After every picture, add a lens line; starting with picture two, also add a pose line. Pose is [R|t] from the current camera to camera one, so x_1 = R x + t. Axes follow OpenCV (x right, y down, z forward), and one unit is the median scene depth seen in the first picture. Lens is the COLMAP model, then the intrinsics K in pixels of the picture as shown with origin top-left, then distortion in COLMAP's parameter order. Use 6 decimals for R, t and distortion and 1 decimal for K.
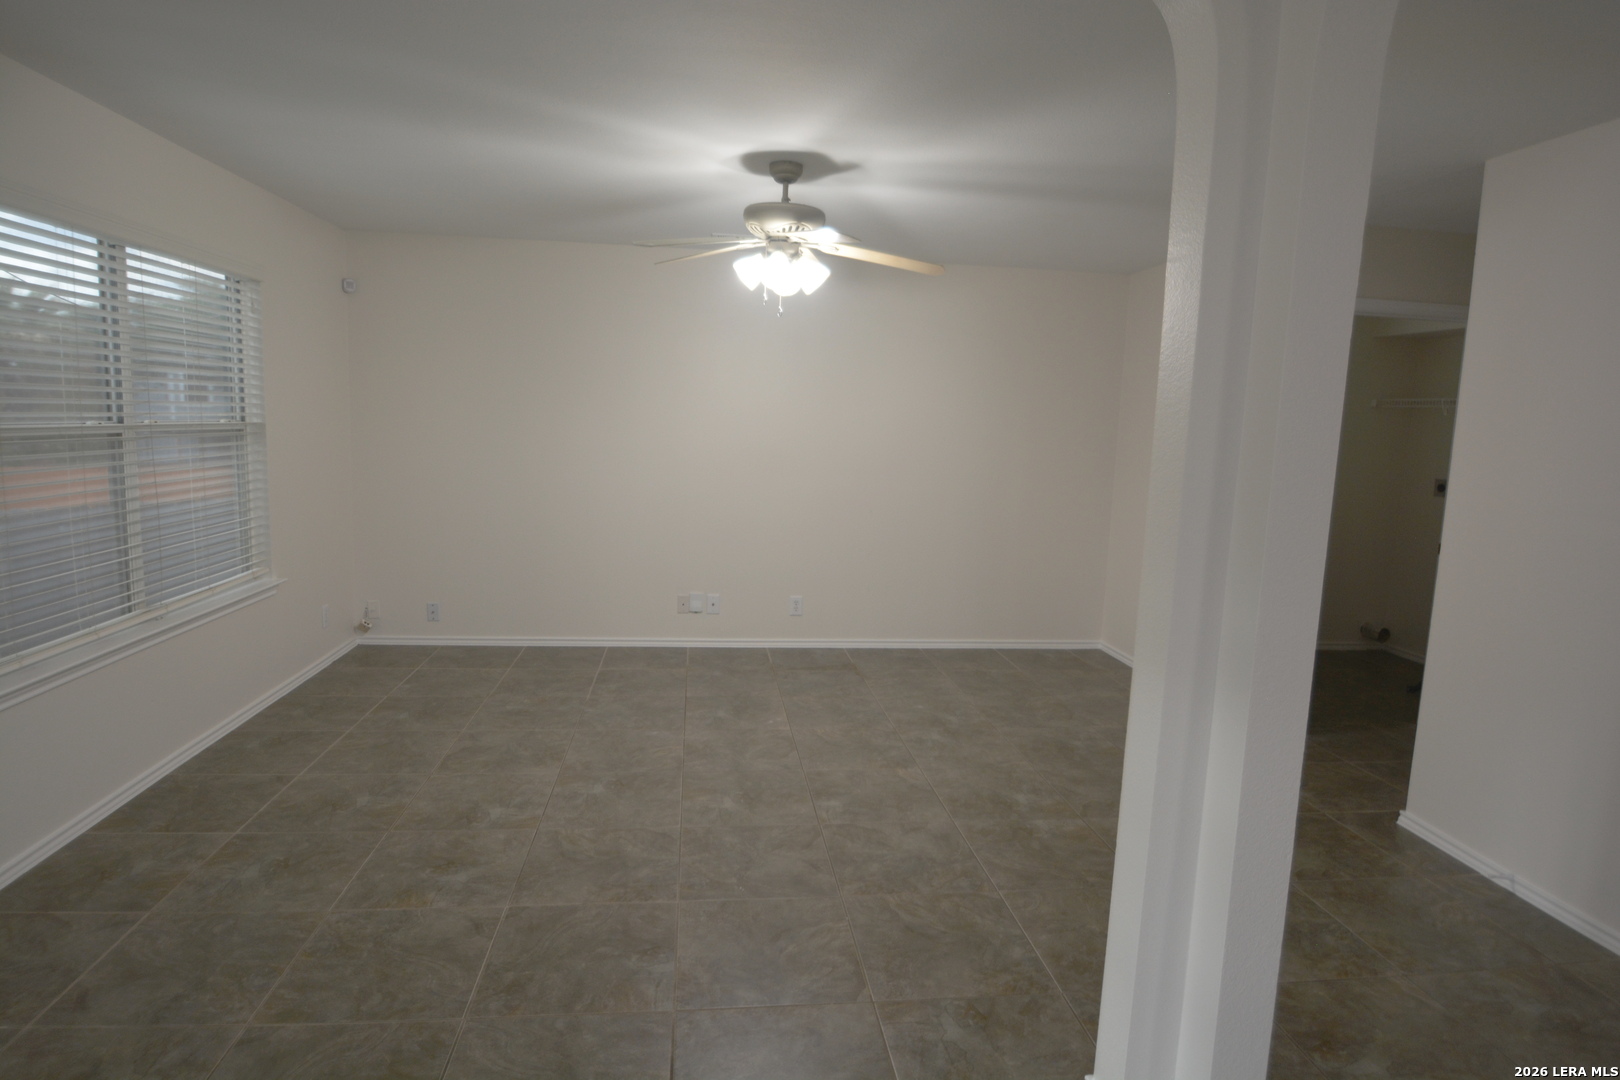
lens RADIAL K [[884.5, 0, 810.0], [0, 884.5, 540.0], [0, 0, 1]] dist [-0.003594, -0.026227]
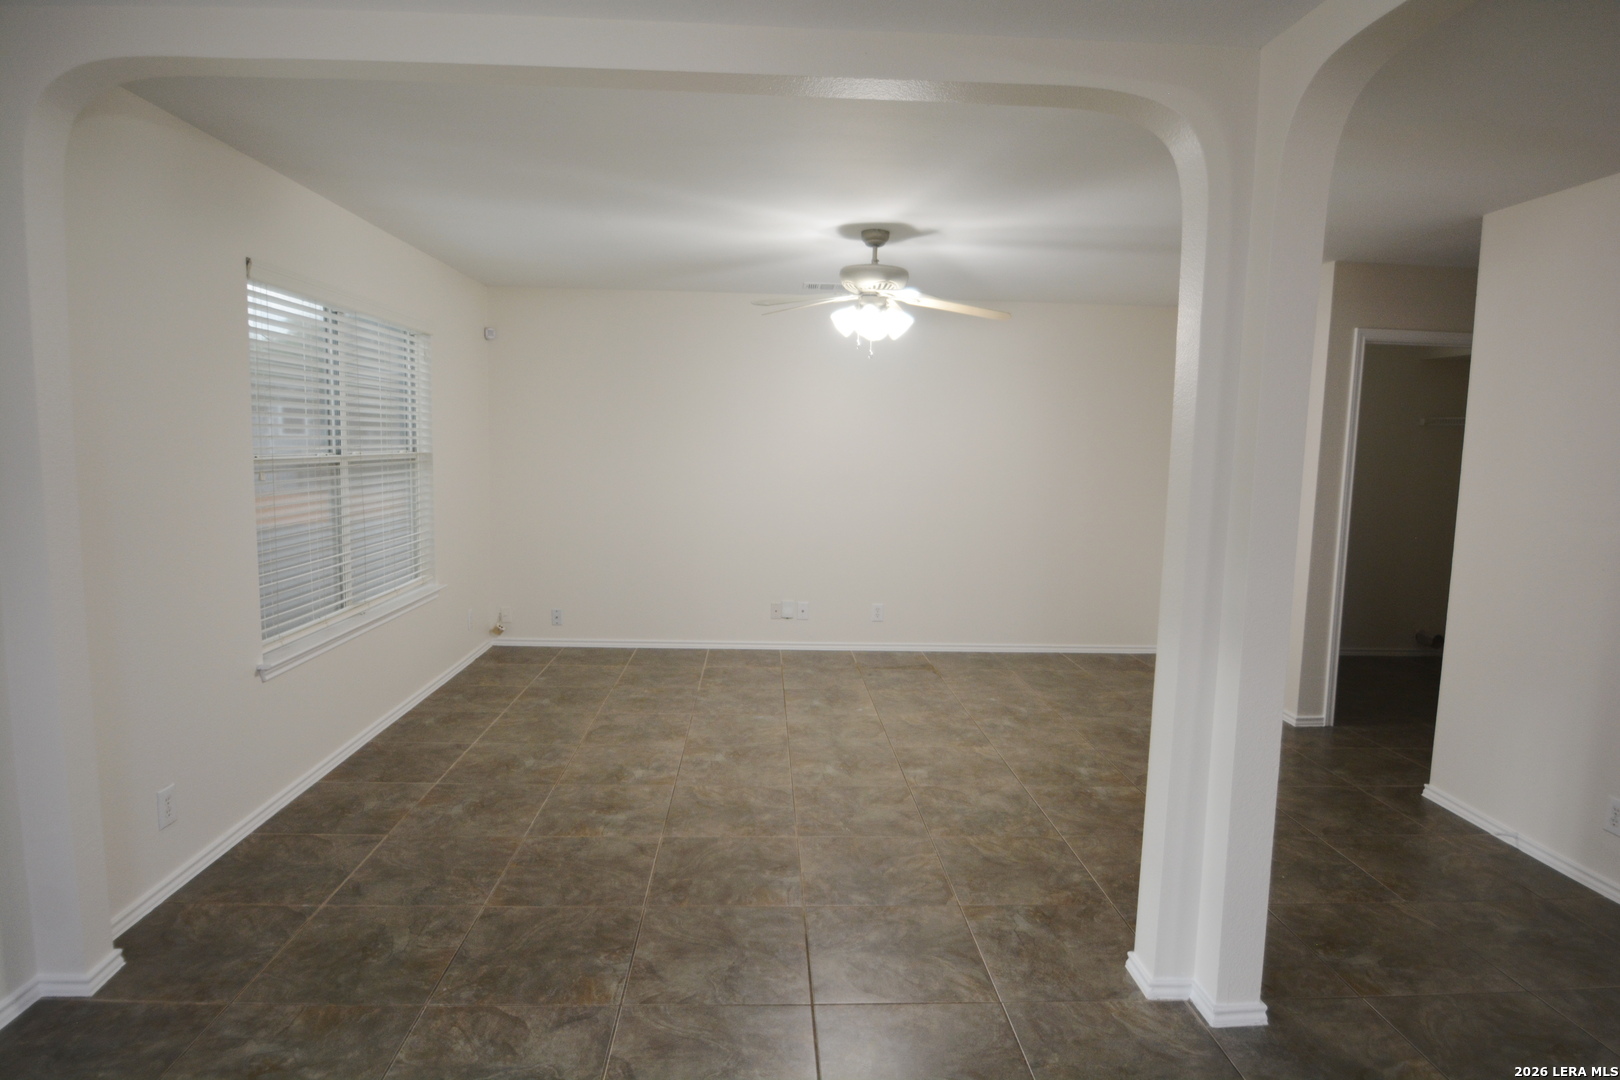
lens RADIAL K [[884.5, 0, 810.0], [0, 884.5, 540.0], [0, 0, 1]] dist [-0.003594, -0.026227]
pose [[0.997168, -0.004967, -0.075041, -0.031146], [0.003059, 0.999670, -0.025515, 0.022533], [0.075143, 0.025213, 0.996854, -0.203672]]
